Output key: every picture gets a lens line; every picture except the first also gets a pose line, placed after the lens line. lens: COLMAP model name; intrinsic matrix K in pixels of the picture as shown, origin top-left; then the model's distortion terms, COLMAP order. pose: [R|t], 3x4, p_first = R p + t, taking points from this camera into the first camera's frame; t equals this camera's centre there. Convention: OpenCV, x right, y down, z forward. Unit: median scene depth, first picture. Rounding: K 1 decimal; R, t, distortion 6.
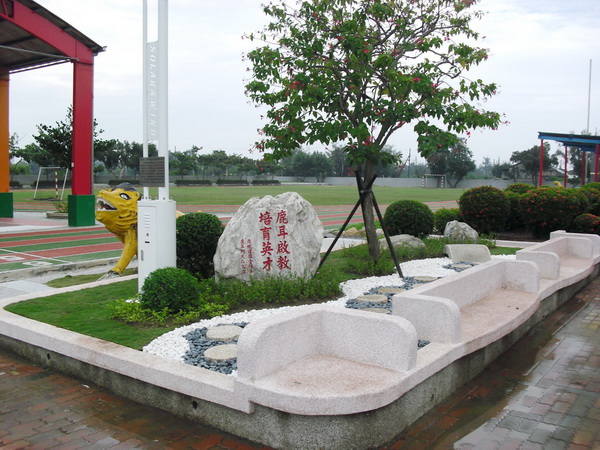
lens RADIAL K [[616.8, 0, 300.0], [0, 616.8, 225.0], [0, 0, 1]] dist [-0.195959, 0.170376]
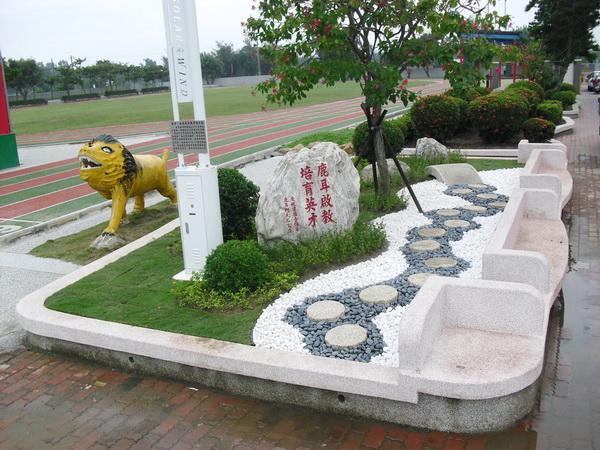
lens RADIAL K [[616.8, 0, 300.0], [0, 616.8, 225.0], [0, 0, 1]] dist [-0.195959, 0.170376]
pose [[0.979620, -0.108584, 0.168982, -0.237792], [0.079006, 0.981774, 0.172854, -0.098651], [-0.184671, -0.155981, 0.970344, 0.059946]]
